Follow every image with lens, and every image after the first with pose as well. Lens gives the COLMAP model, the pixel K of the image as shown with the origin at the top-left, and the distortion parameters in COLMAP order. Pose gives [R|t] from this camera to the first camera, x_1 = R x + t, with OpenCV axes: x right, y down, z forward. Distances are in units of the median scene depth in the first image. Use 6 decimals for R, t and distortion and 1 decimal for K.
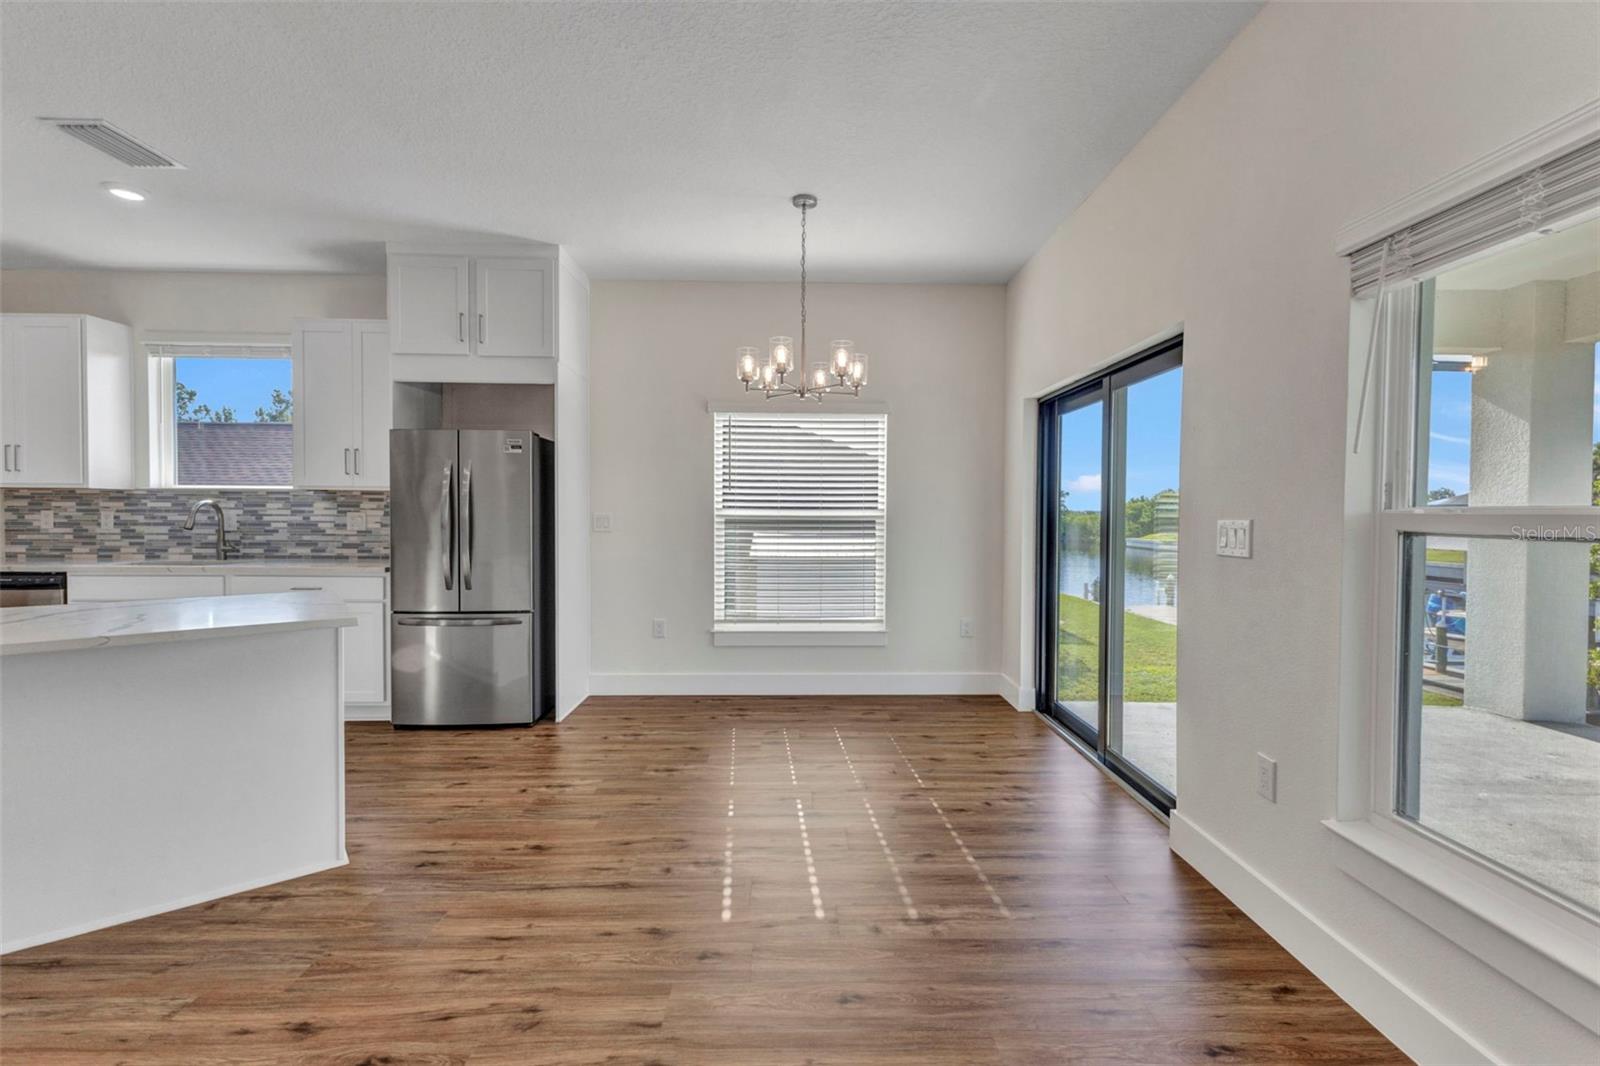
lens RADIAL K [[690.8, 0, 816.8], [0, 690.8, 527.7], [0, 0, 1]] dist [0.006478, -0.000743]
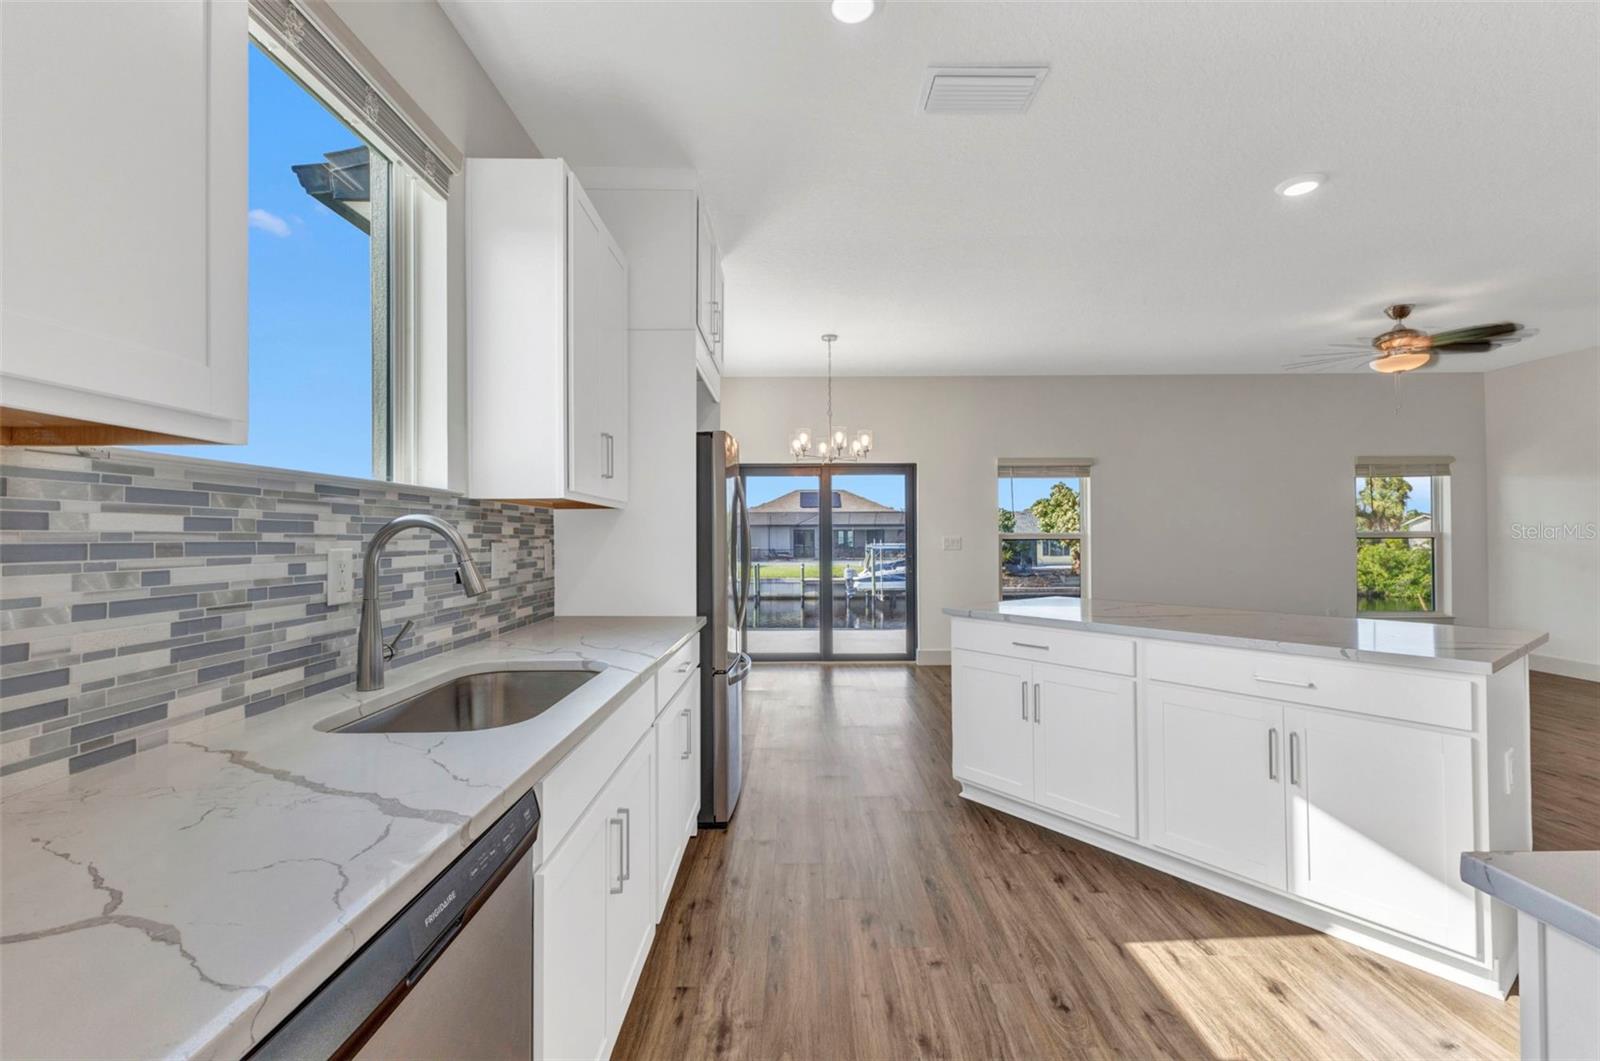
lens RADIAL K [[690.8, 0, 786.3], [0, 690.8, 530.3], [0, 0, 1]] dist [0.006478, -0.000743]
pose [[0.041314, 0.002823, 0.999142, -1.174513], [0.026816, 0.999633, -0.003933, -0.024011], [-0.998786, 0.026955, 0.041223, 0.772129]]
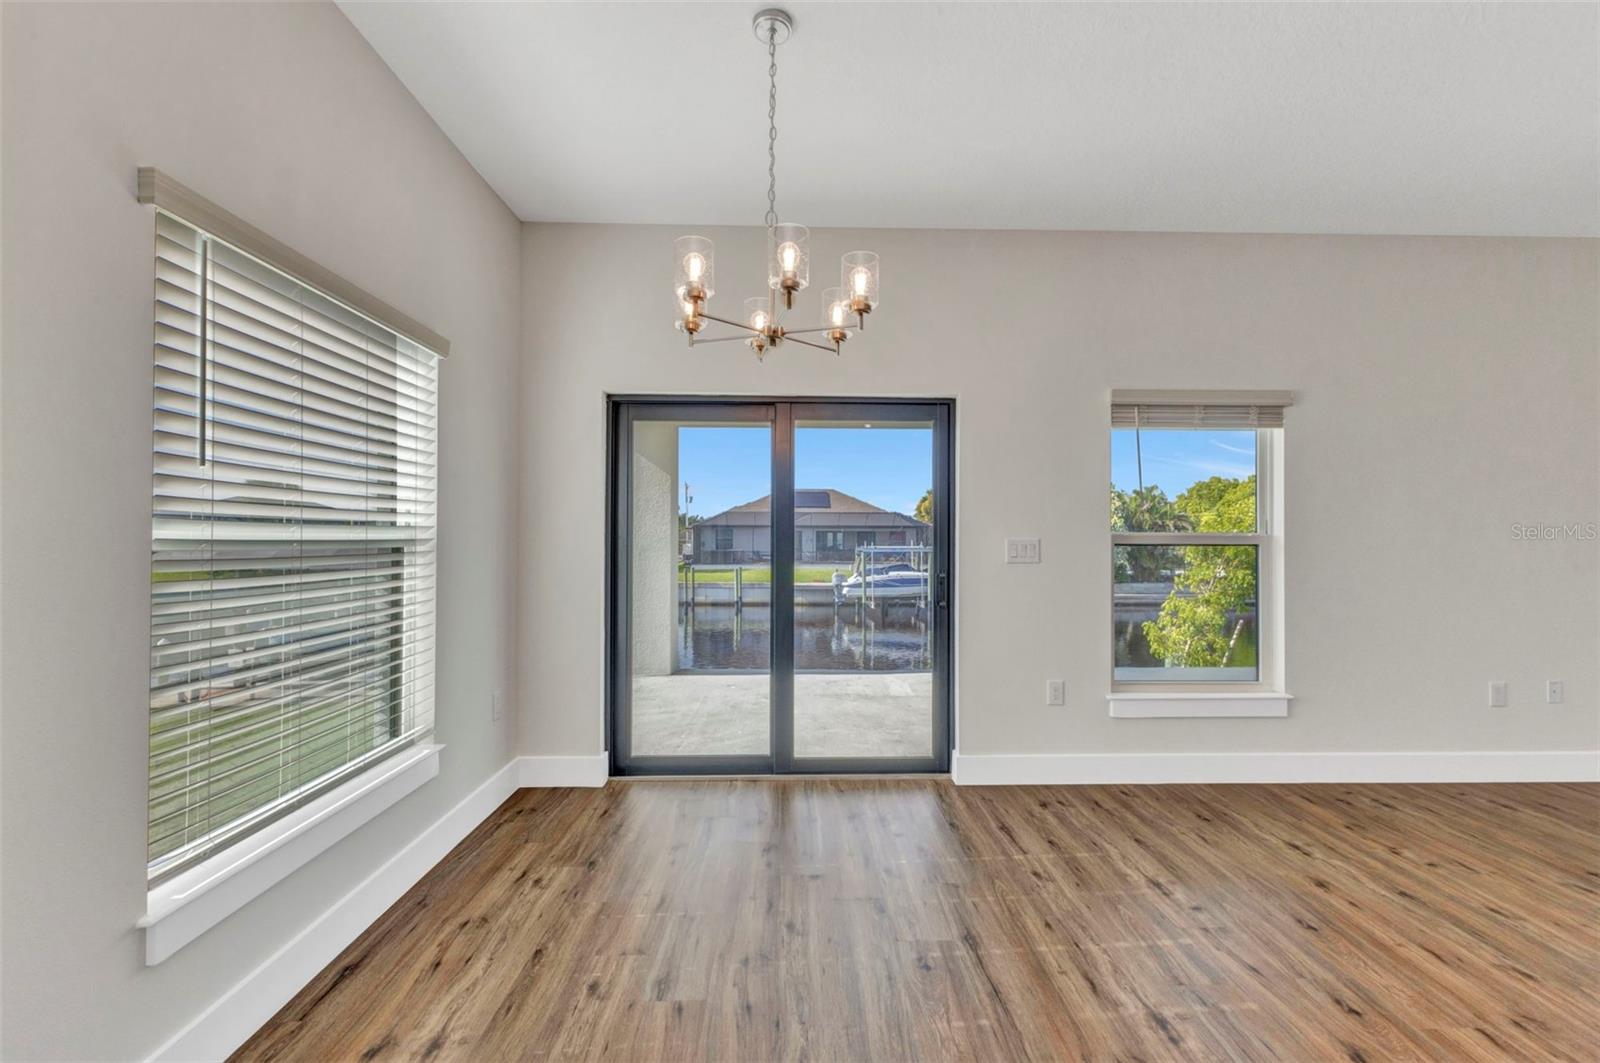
lens RADIAL K [[690.8, 0, 806.7], [0, 690.8, 534.6], [0, 0, 1]] dist [0.006478, -0.000743]
pose [[-0.001894, -0.000707, 0.999998, -0.464110], [0.018236, 0.999833, 0.000741, -0.016545], [-0.999832, 0.018238, -0.001881, 0.722388]]
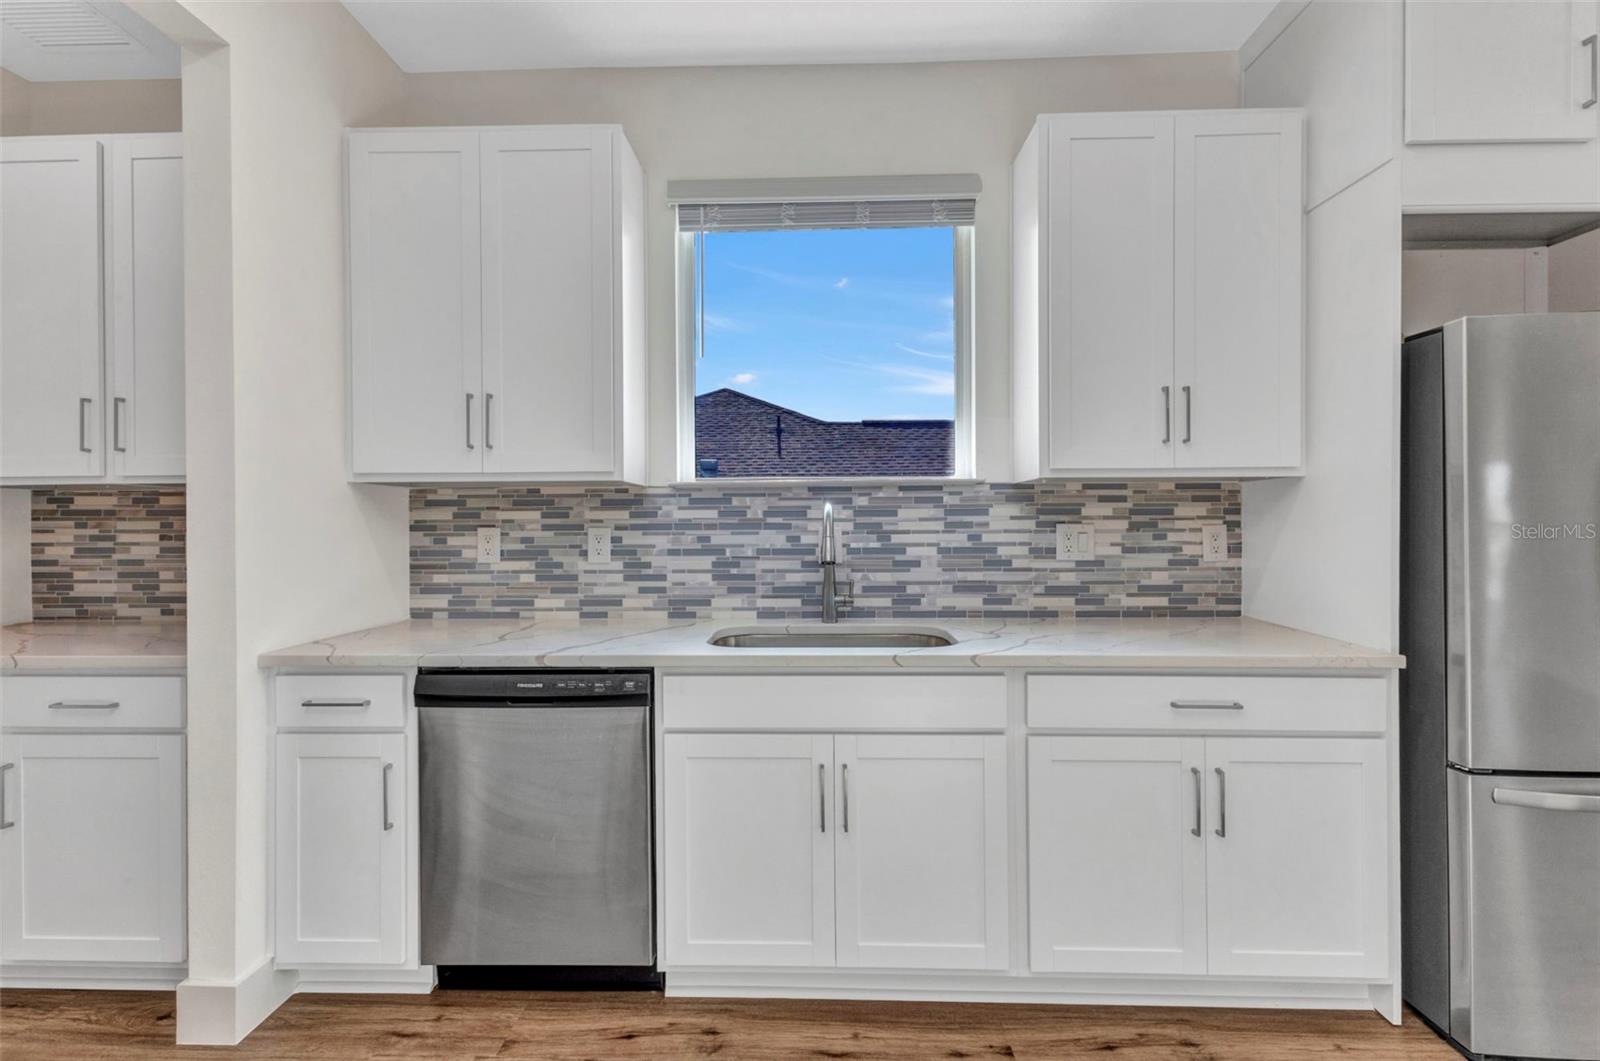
lens RADIAL K [[690.8, 0, 796.0], [0, 690.8, 522.1], [0, 0, 1]] dist [0.006478, -0.000743]
pose [[0.998507, -0.012048, -0.053272, -0.845873], [0.011410, 0.999860, -0.012266, -0.020207], [0.053412, 0.011640, 0.998505, 0.491523]]
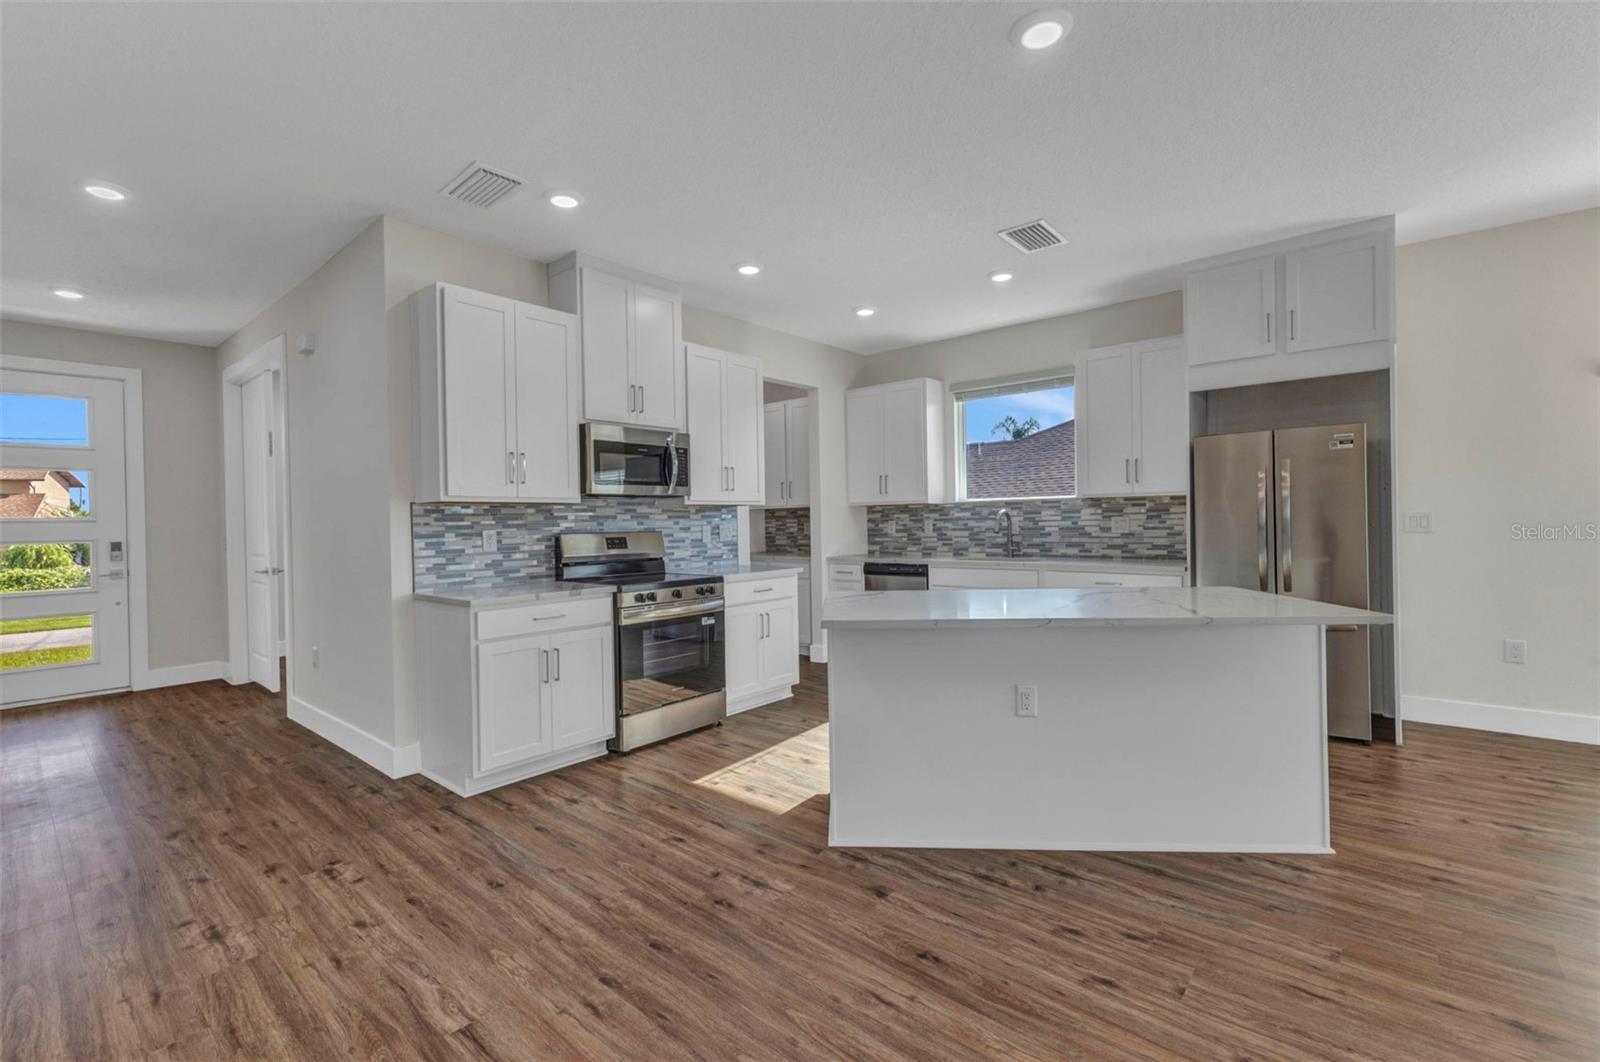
lens RADIAL K [[690.8, 0, 802.4], [0, 690.8, 524.2], [0, 0, 1]] dist [0.006478, -0.000743]
pose [[0.746063, -0.016503, -0.665671, -0.309795], [0.009893, 0.999857, -0.013700, -0.000173], [0.665802, 0.003636, 0.746120, -0.164597]]
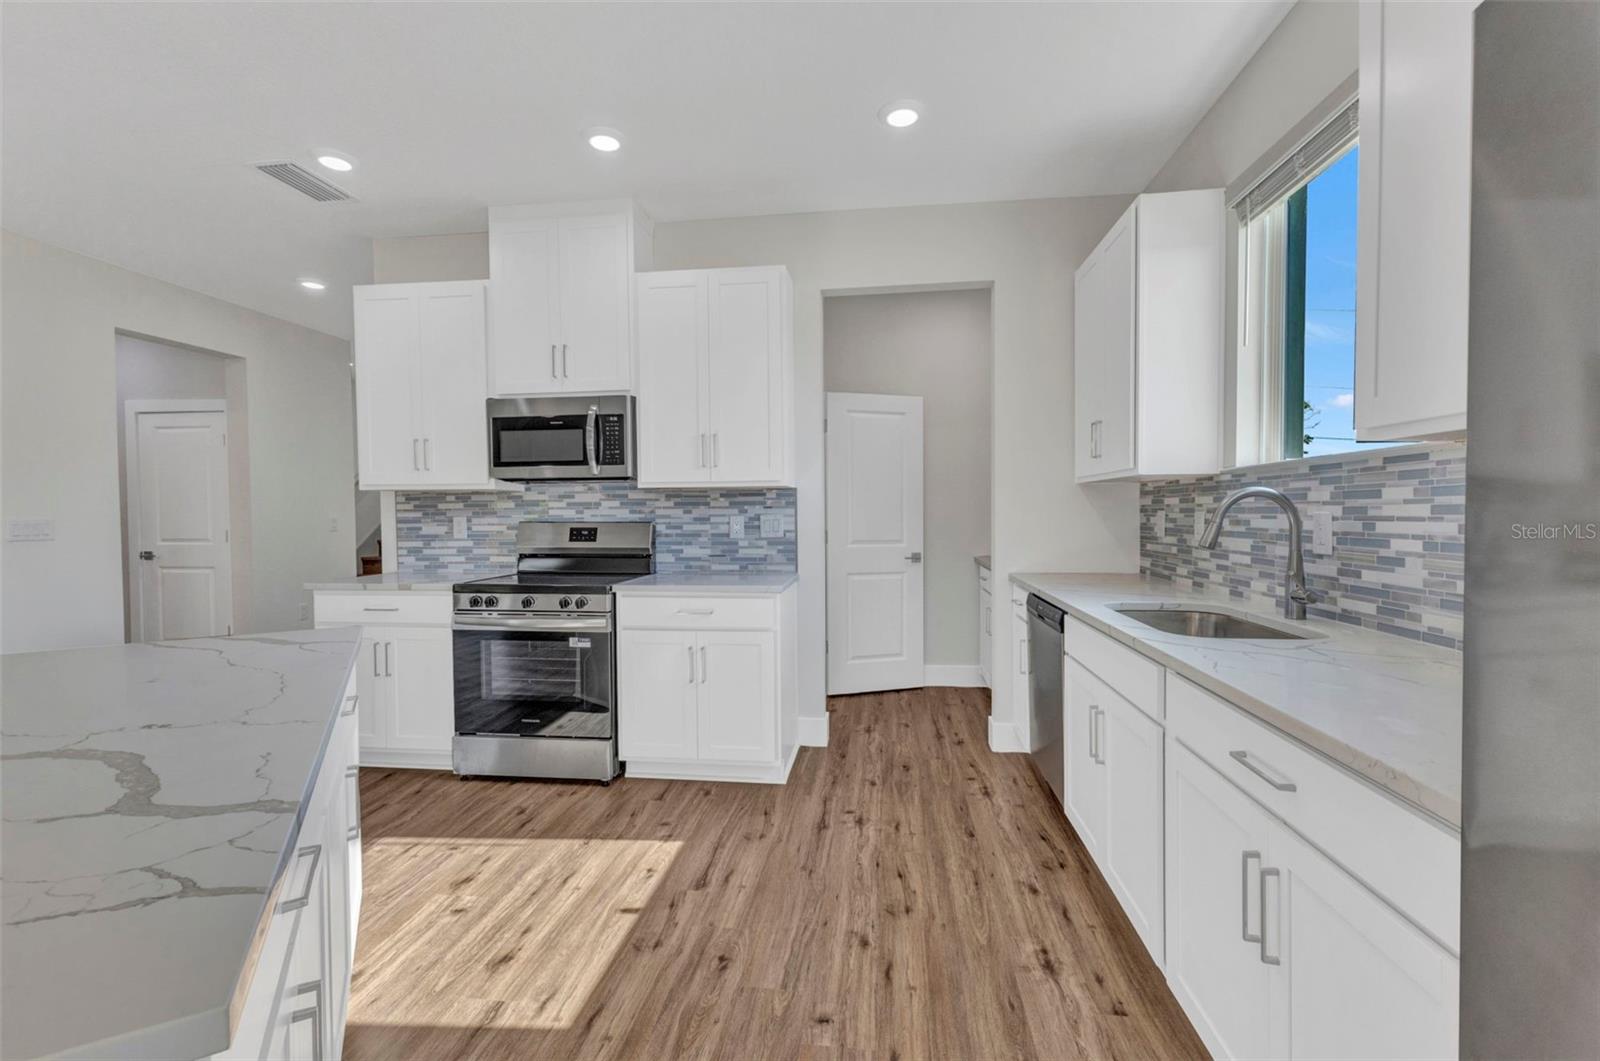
lens RADIAL K [[690.8, 0, 796.5], [0, 690.8, 529.6], [0, 0, 1]] dist [0.006478, -0.000743]
pose [[-0.148248, 0.019464, -0.988759, -0.365647], [-0.012441, 0.999690, 0.021544, -0.016304], [0.988872, 0.015495, -0.147960, 0.738720]]
